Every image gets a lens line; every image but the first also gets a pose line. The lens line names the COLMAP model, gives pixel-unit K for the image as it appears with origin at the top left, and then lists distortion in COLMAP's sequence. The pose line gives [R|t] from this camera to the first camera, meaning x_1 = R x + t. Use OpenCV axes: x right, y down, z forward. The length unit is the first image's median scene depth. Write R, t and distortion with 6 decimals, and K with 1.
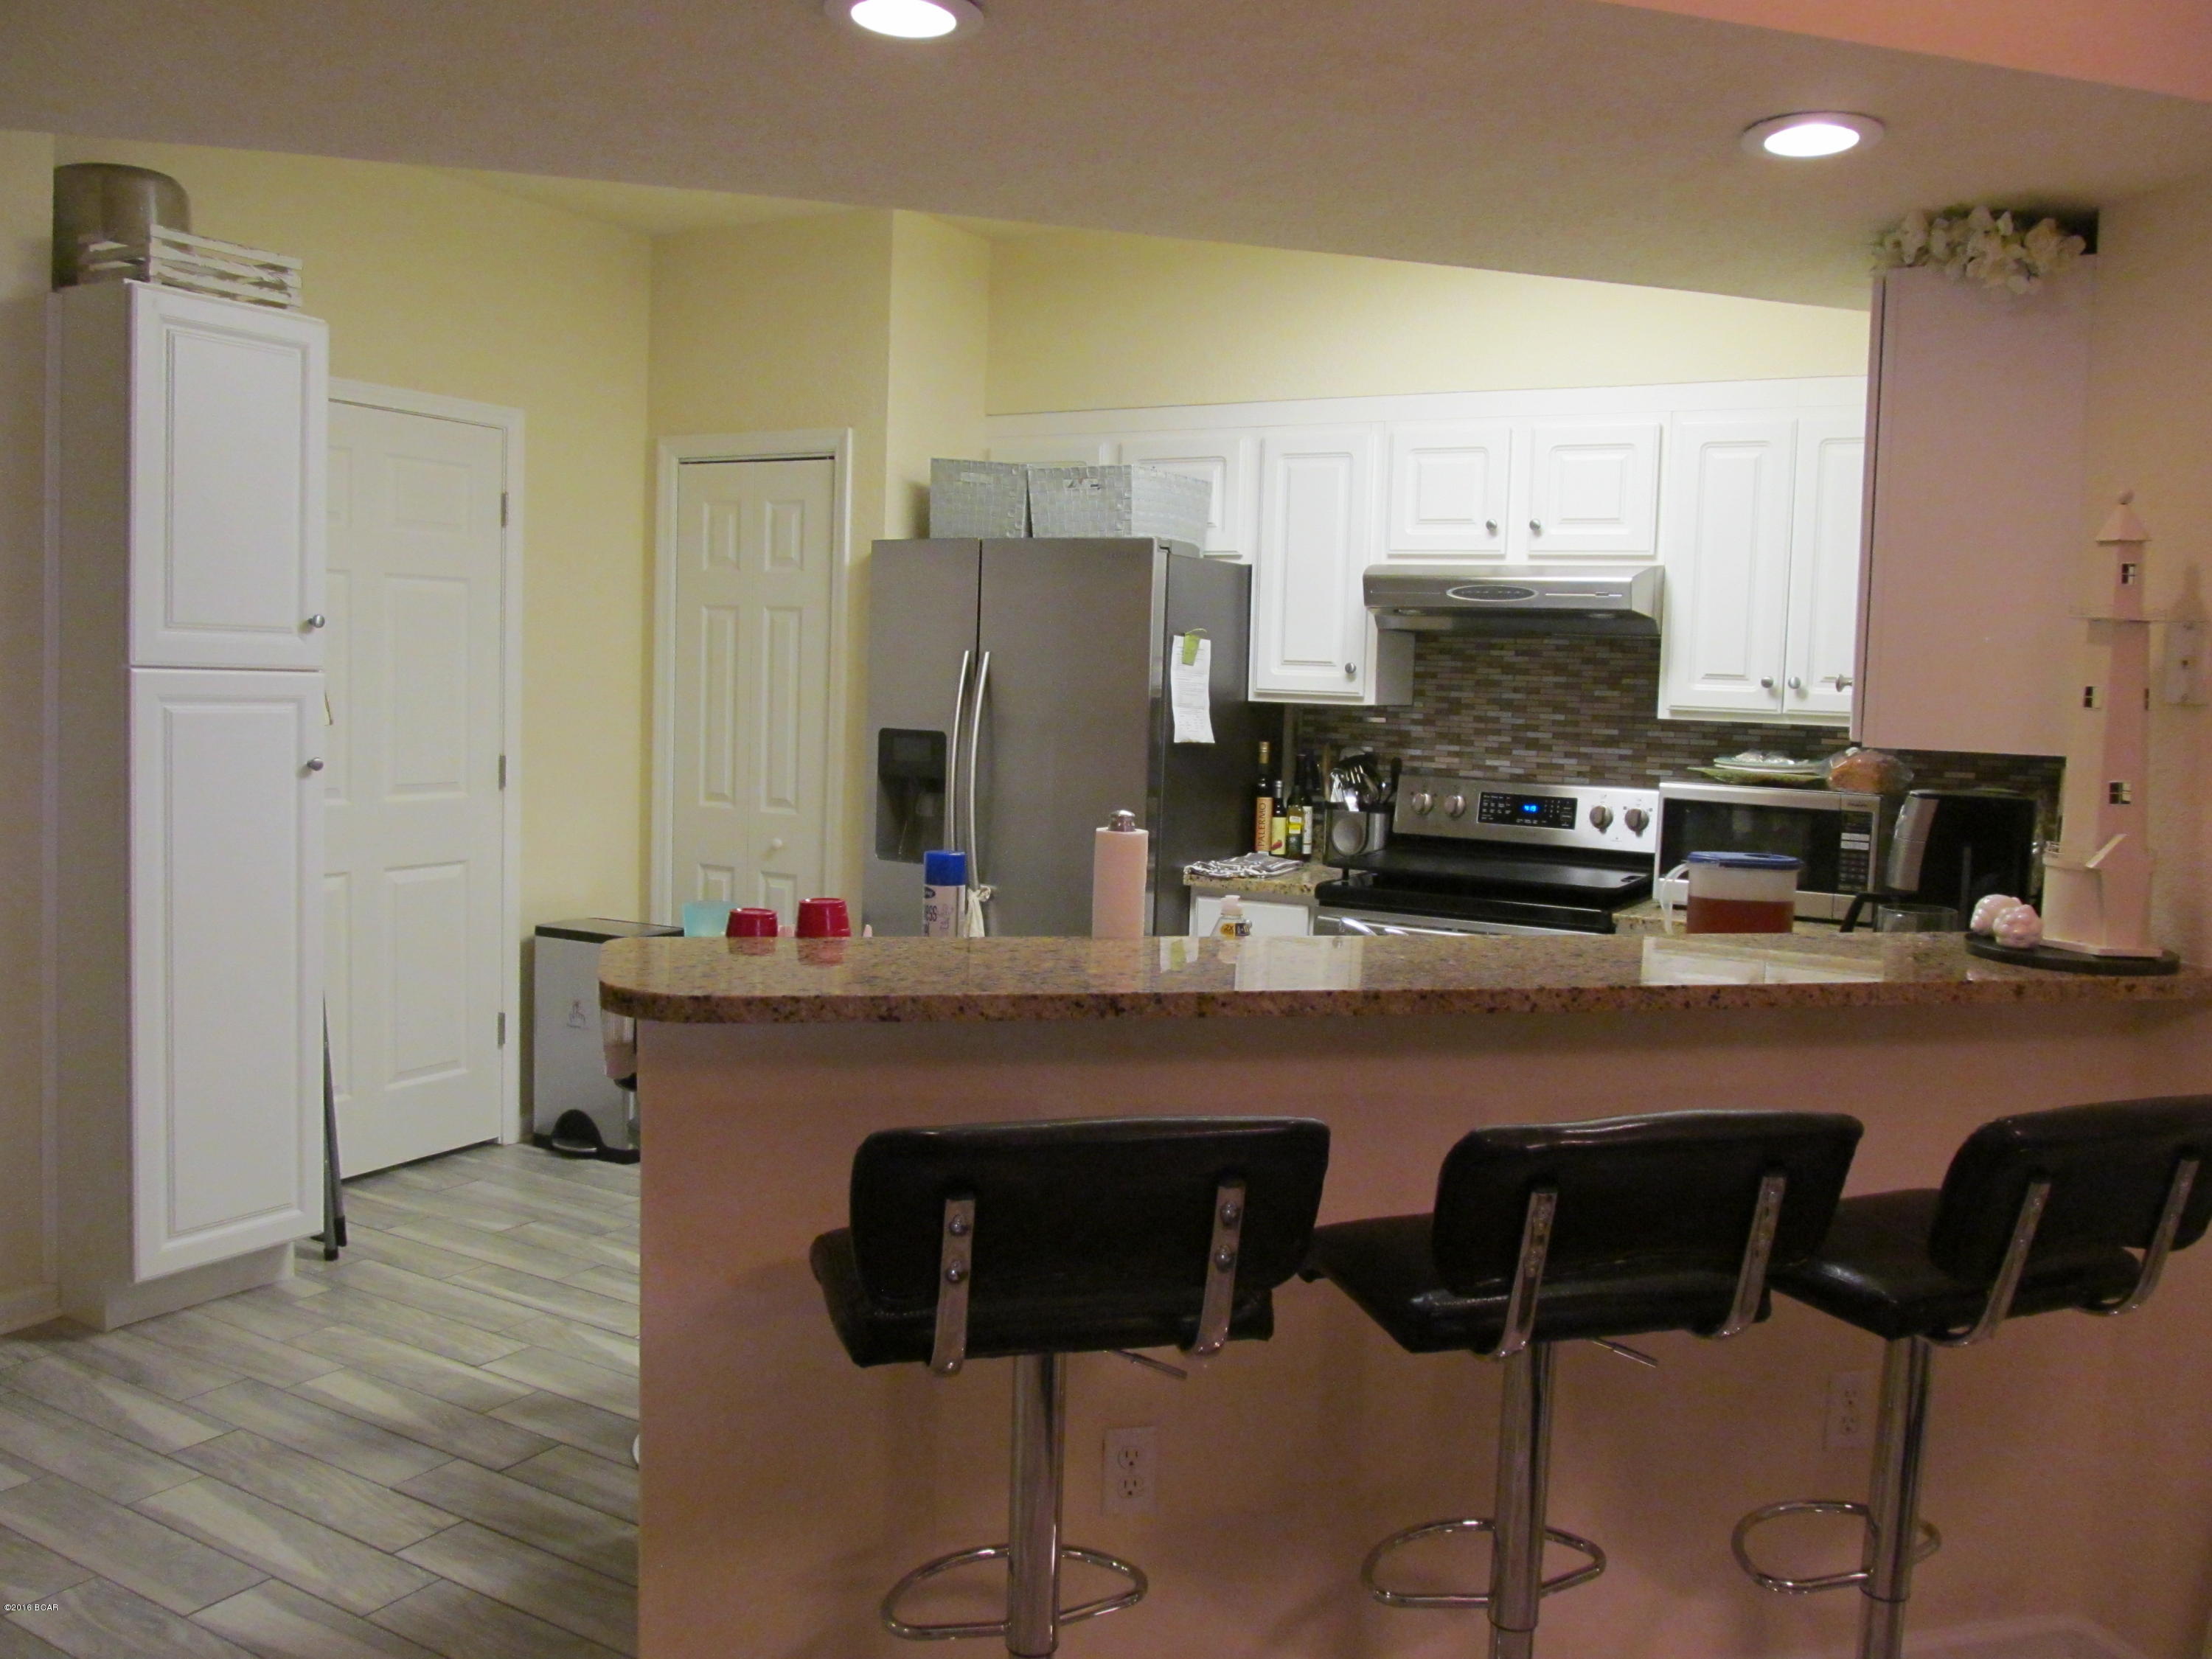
lens RADIAL K [[1840.8, 0, 1148.6], [0, 1840.8, 818.5], [0, 0, 1]] dist [-0.064303, 0.007166]
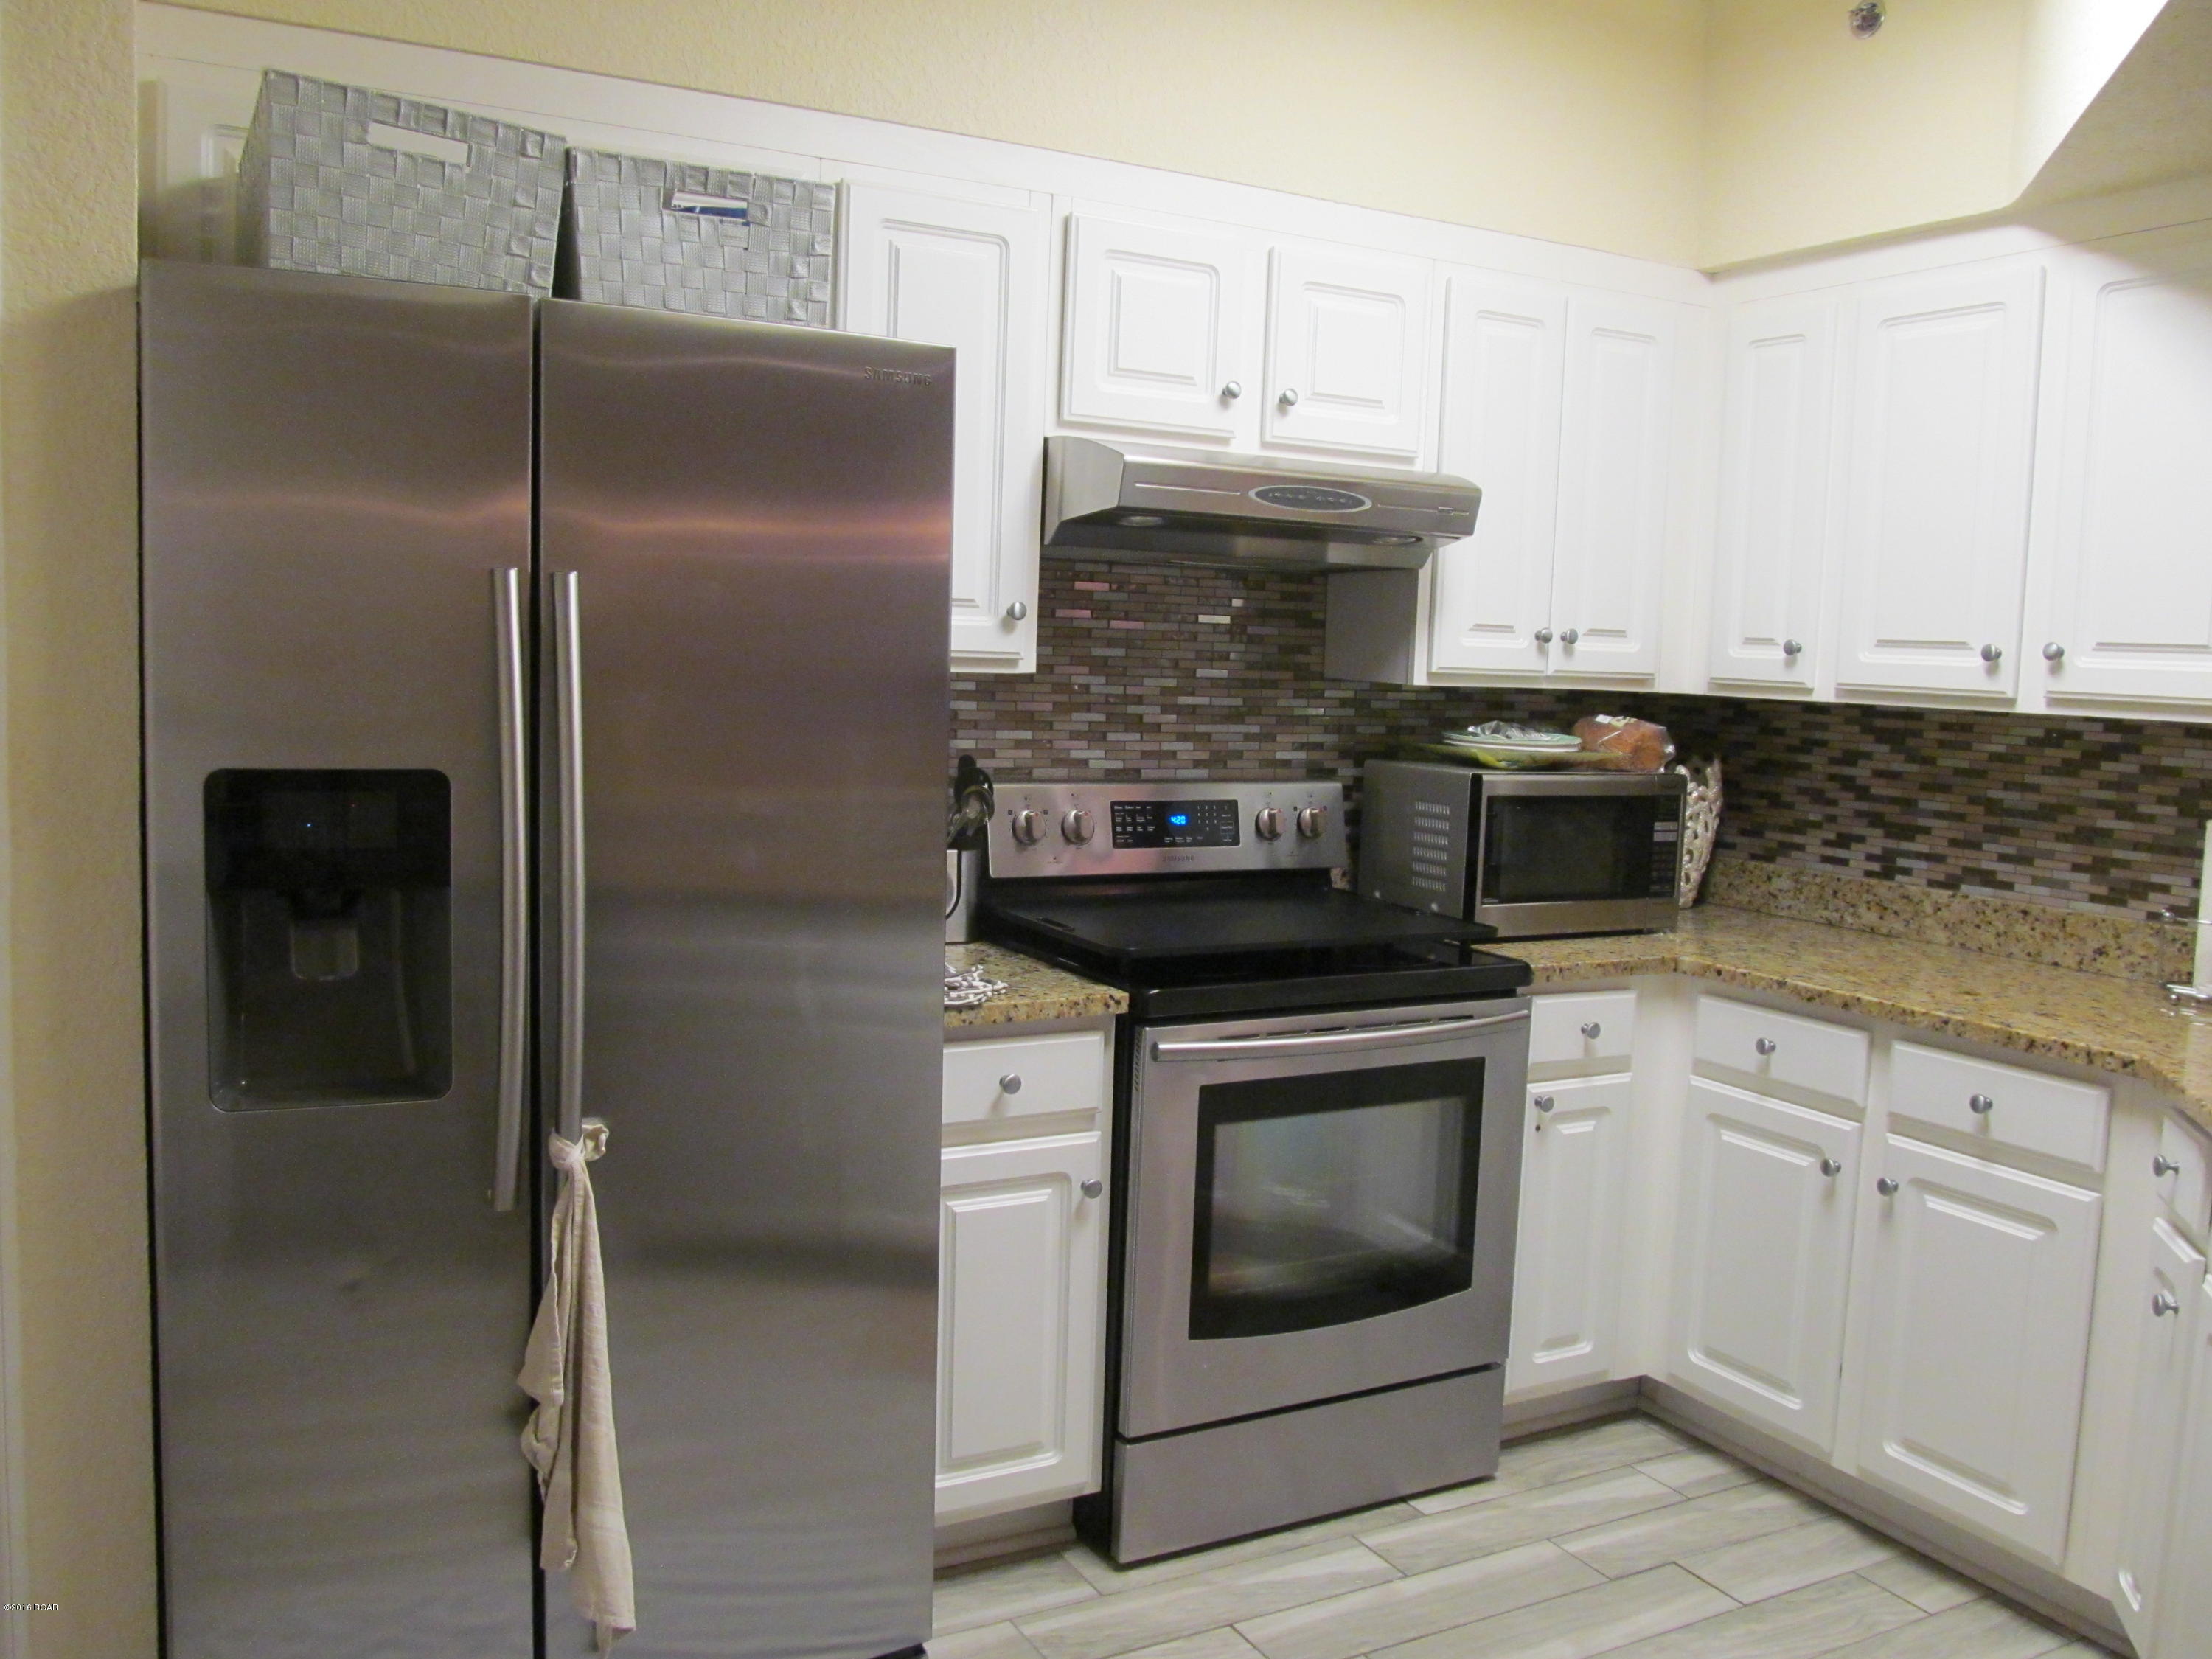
lens RADIAL K [[1840.8, 0, 1148.6], [0, 1840.8, 818.5], [0, 0, 1]] dist [-0.064303, 0.007166]
pose [[0.515518, -0.093948, 0.851713, -0.370609], [0.050273, 0.995575, 0.079387, -0.060014], [-0.855402, 0.001893, 0.517960, 0.657554]]
